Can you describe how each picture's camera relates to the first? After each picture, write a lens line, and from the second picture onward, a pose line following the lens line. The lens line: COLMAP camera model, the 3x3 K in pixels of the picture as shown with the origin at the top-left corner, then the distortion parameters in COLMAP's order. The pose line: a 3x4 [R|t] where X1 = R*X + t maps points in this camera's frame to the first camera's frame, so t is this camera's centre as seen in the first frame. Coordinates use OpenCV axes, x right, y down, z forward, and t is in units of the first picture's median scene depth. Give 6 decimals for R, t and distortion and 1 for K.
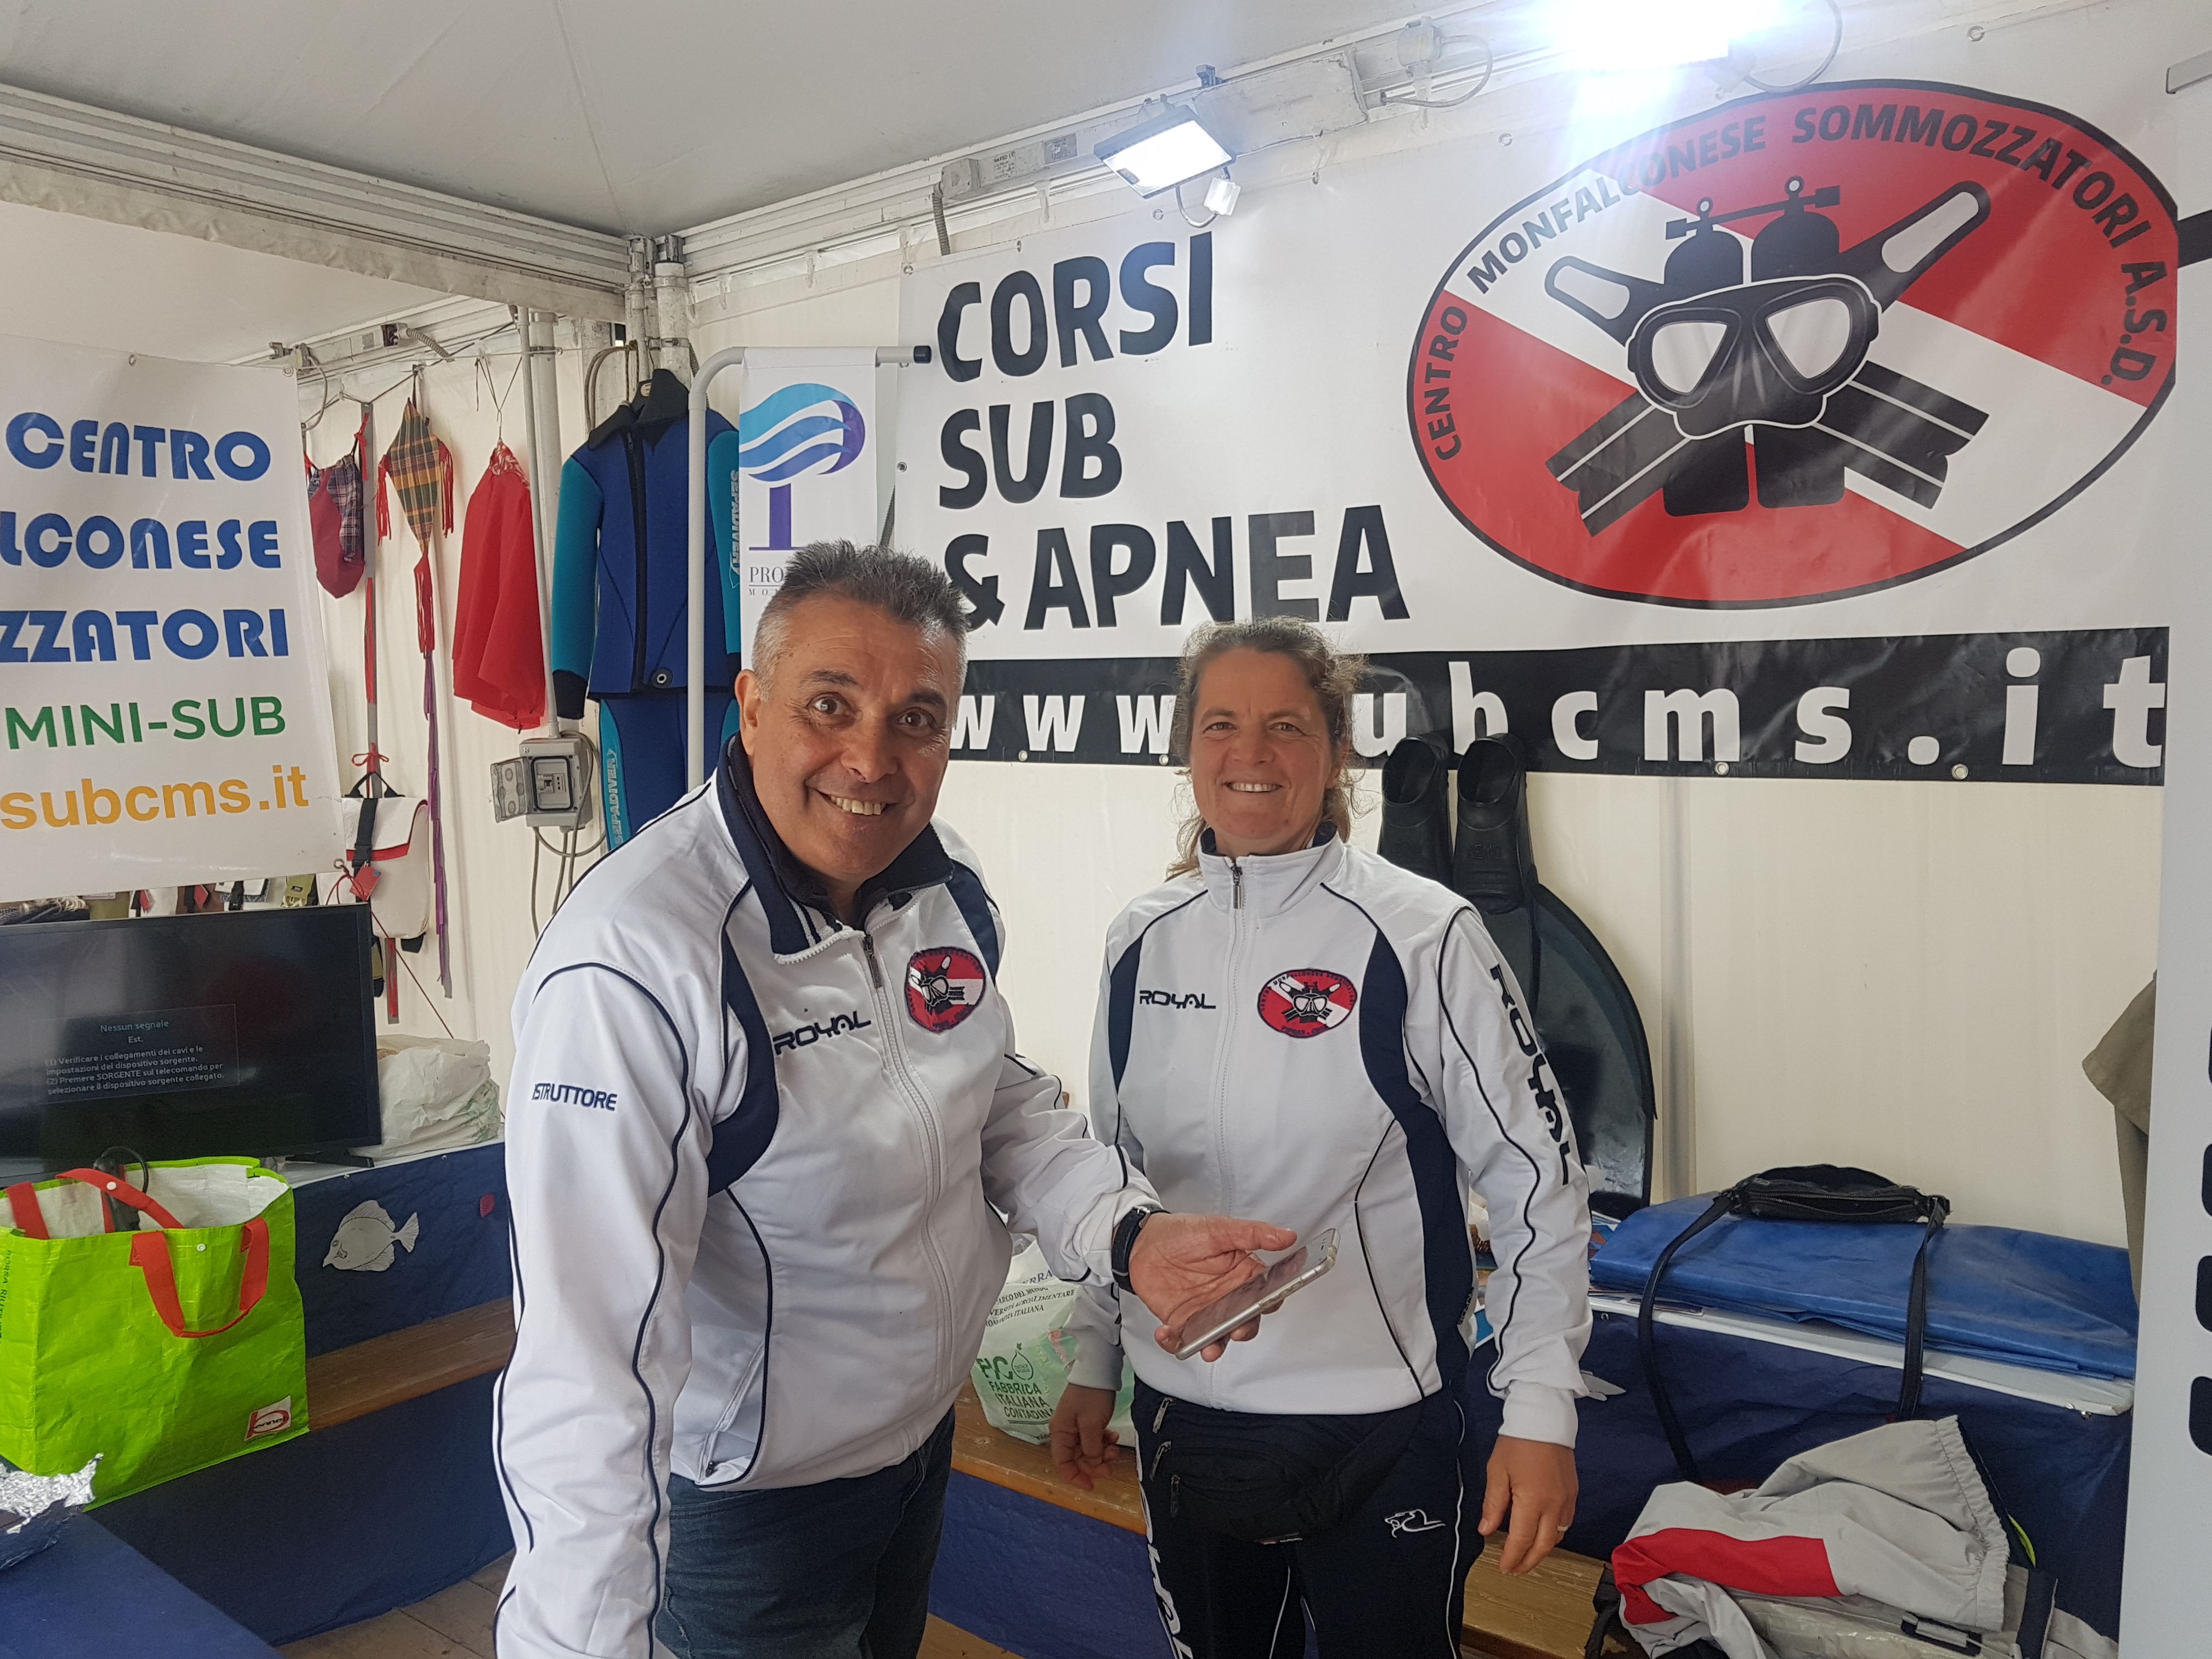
lens RADIAL K [[1727.4, 0, 1065.4], [0, 1727.4, 798.5], [0, 0, 1]] dist [0.019226, -0.026985]
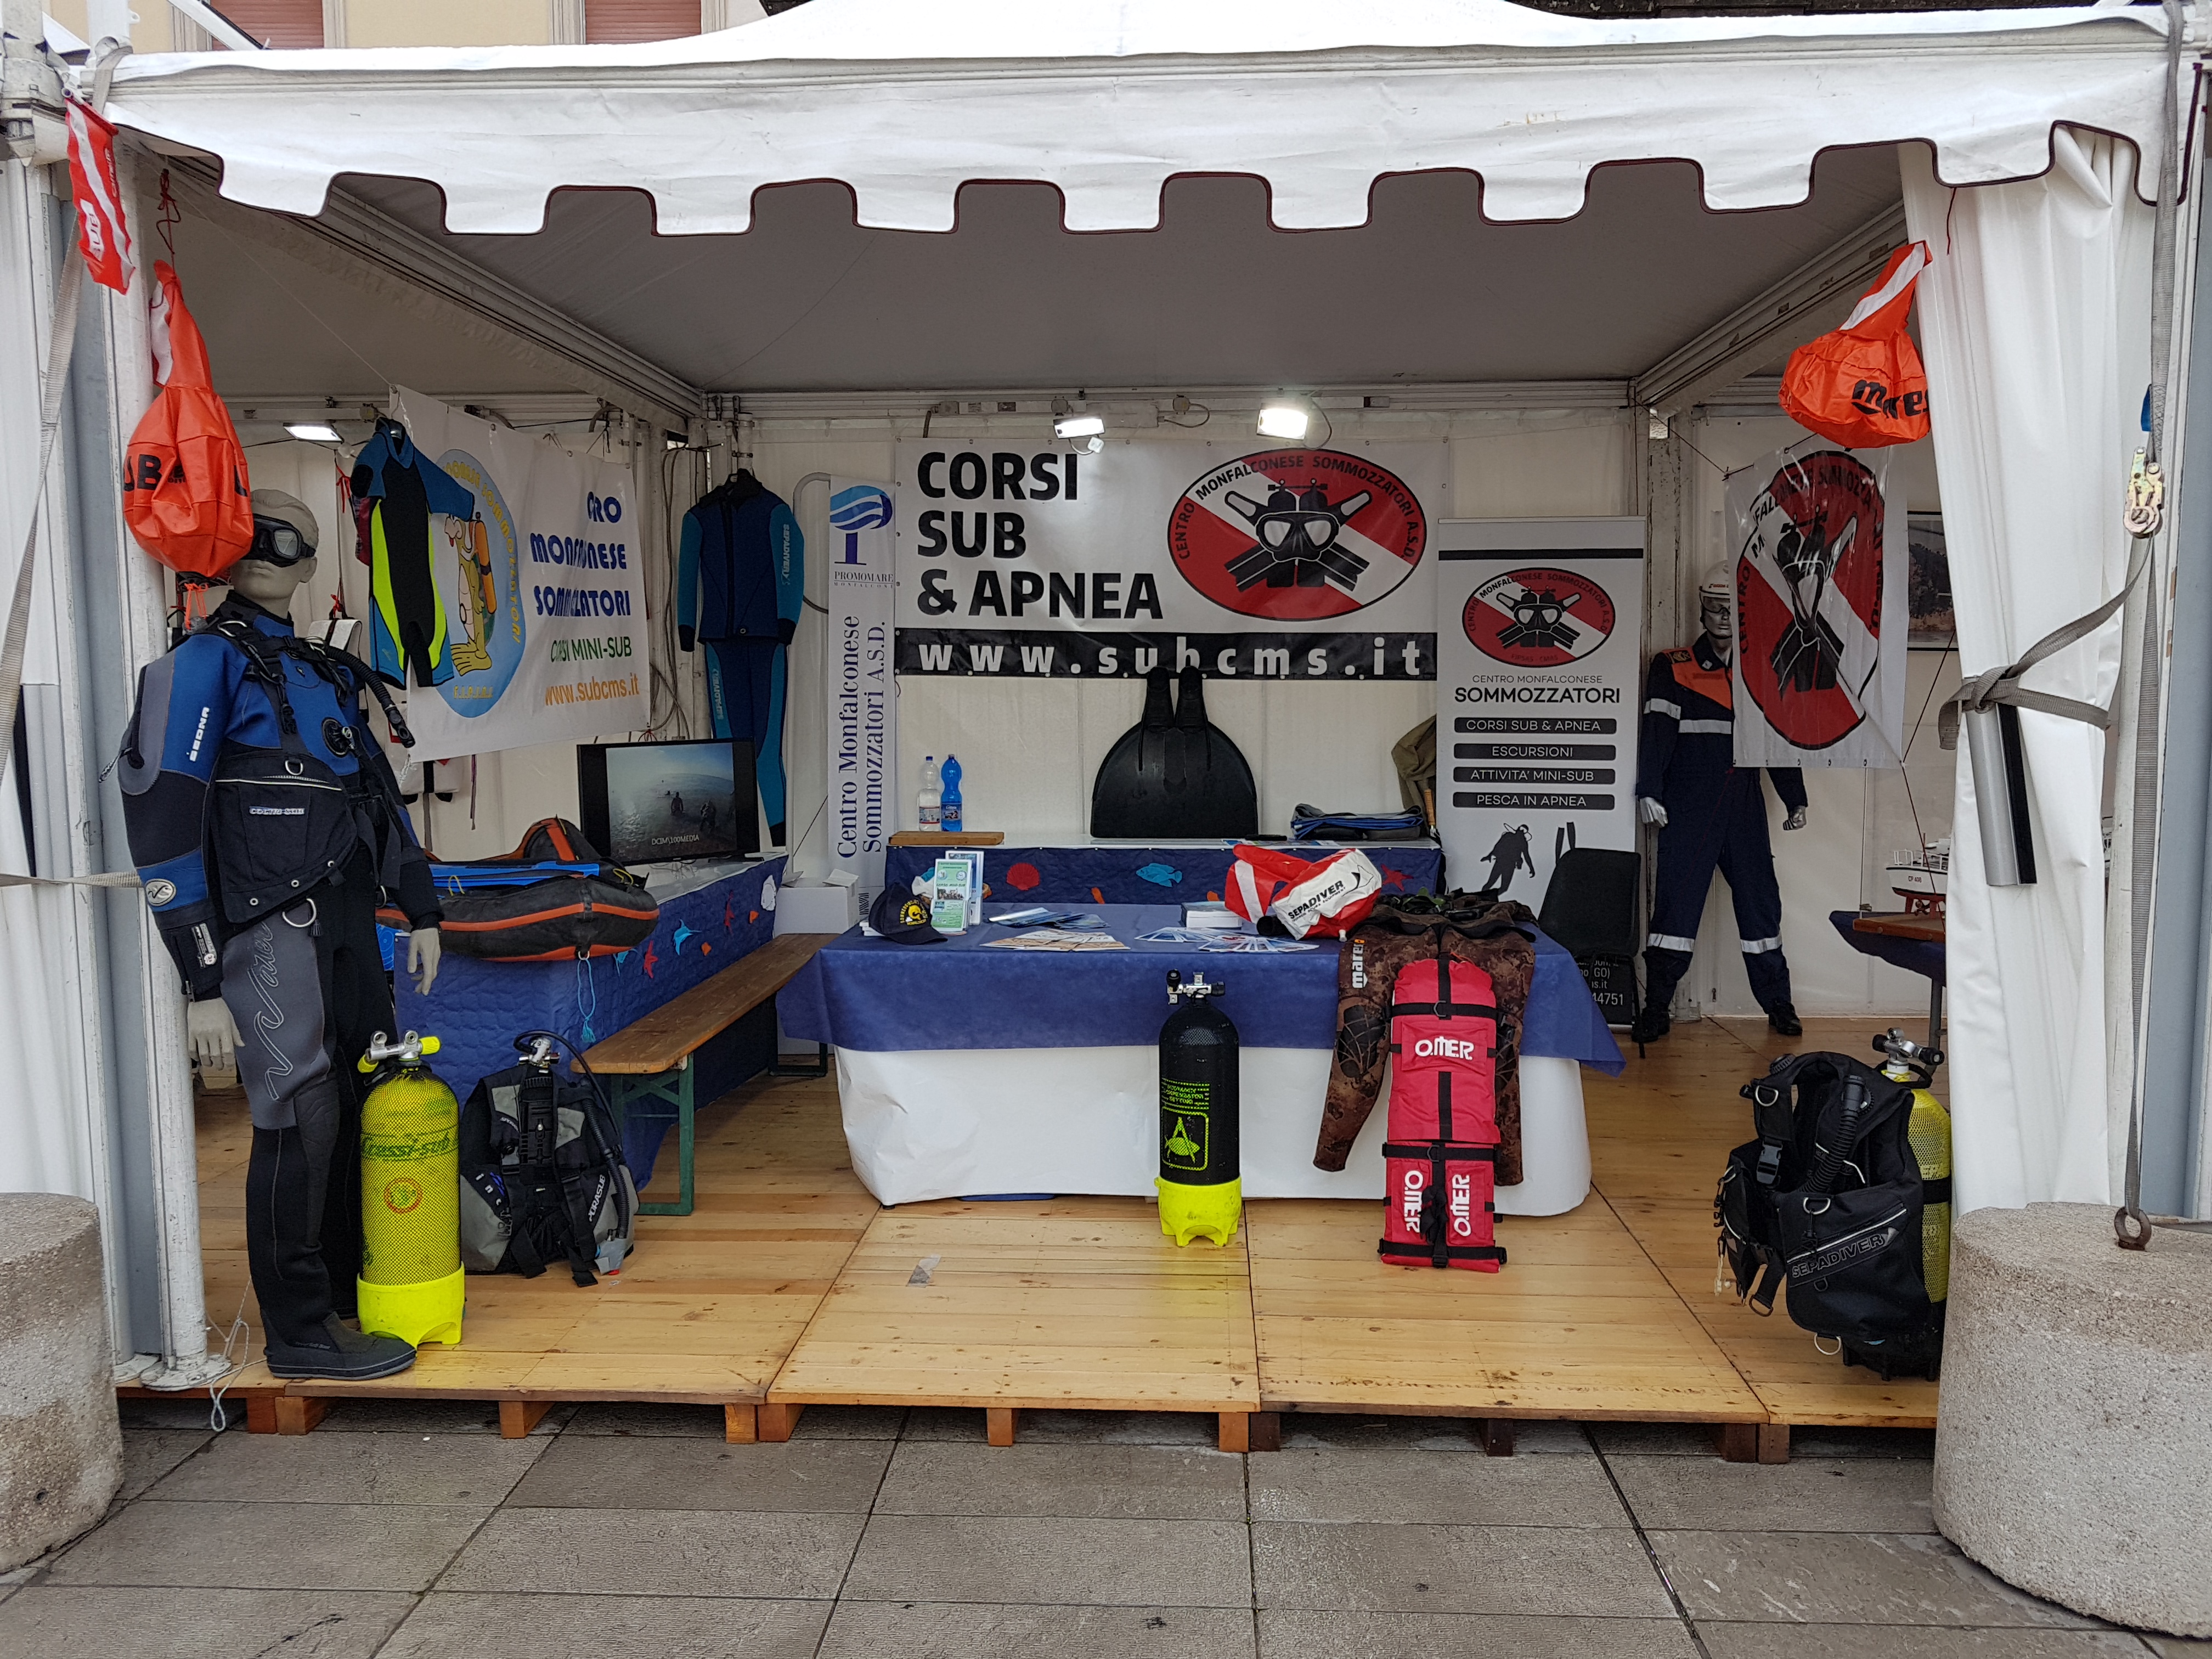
lens RADIAL K [[1727.4, 0, 1091.6], [0, 1727.4, 763.0], [0, 0, 1]] dist [0.019226, -0.026985]
pose [[0.817366, -0.015191, 0.575919, -1.222895], [0.016594, 0.999858, 0.002823, 0.089580], [-0.575880, 0.007249, 0.817502, -0.918424]]
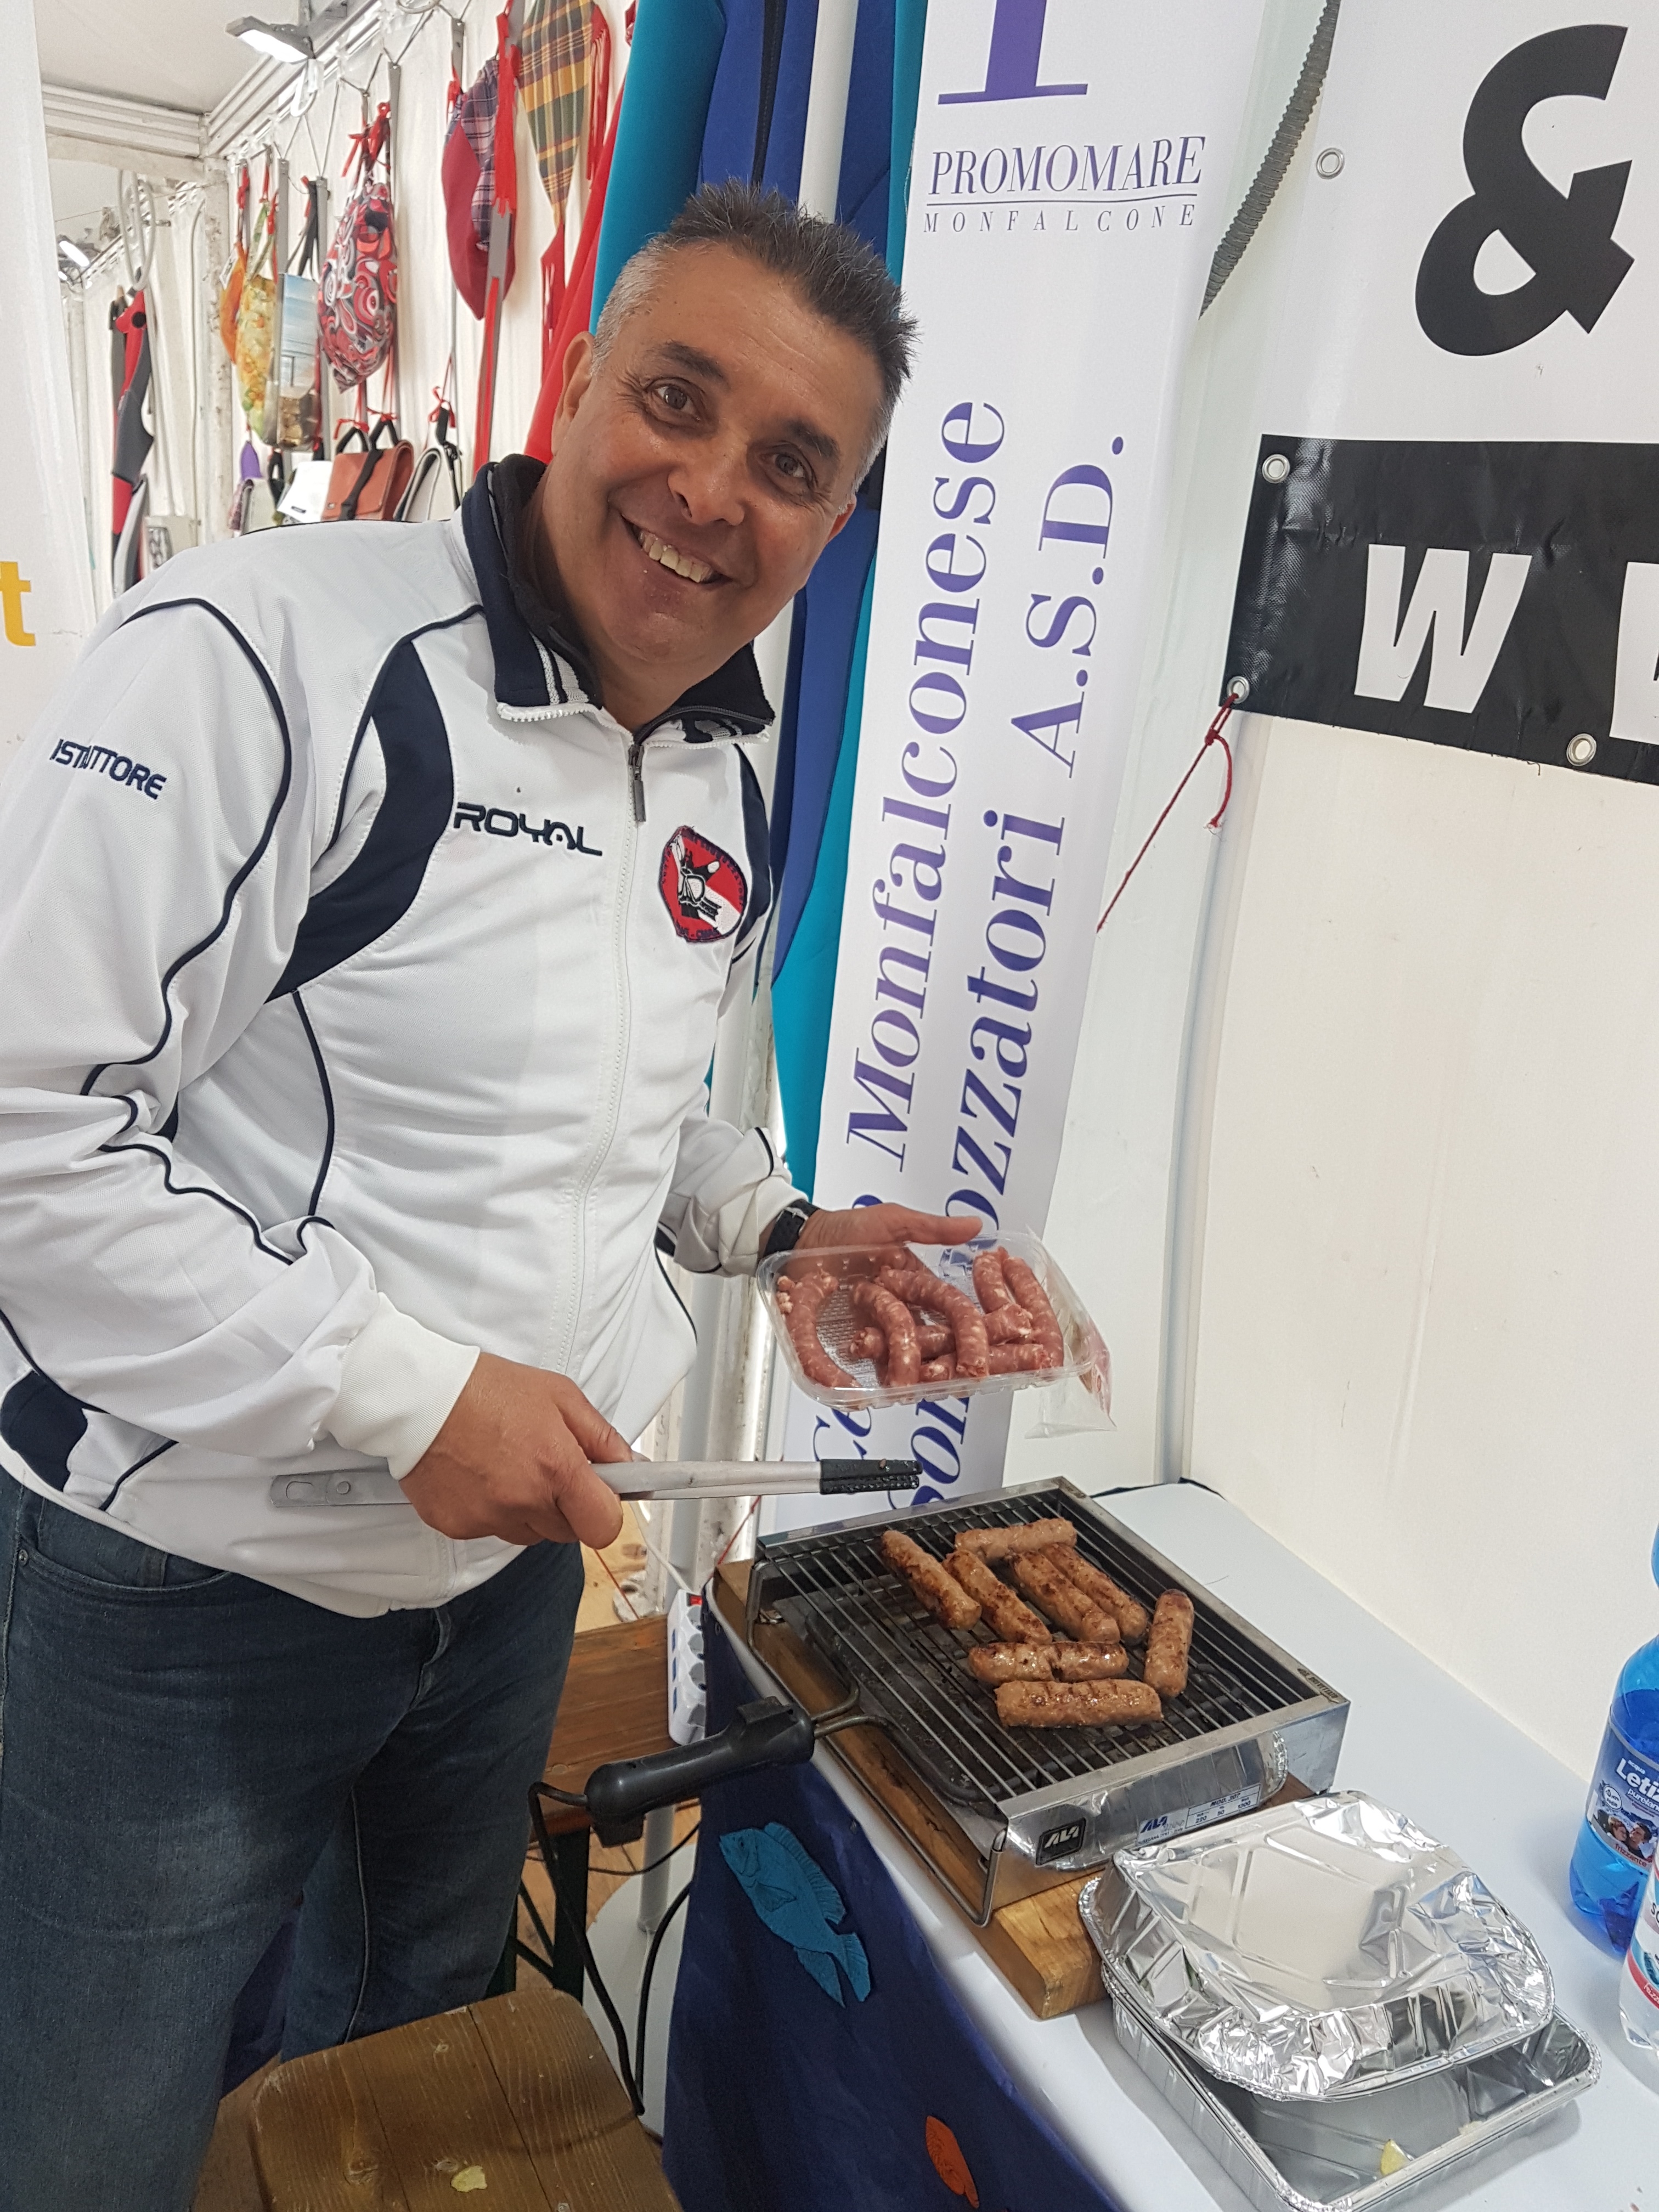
lens RADIAL K [[1727.4, 0, 827.1], [0, 1727.4, 1091.2], [0, 0, 1]] dist [0.019226, -0.026985]
pose [[0.910272, 0.209887, -0.356865, -0.025548], [-0.122444, 0.959890, 0.252227, -0.029901], [0.395490, -0.185899, 0.899460, 0.669261]]
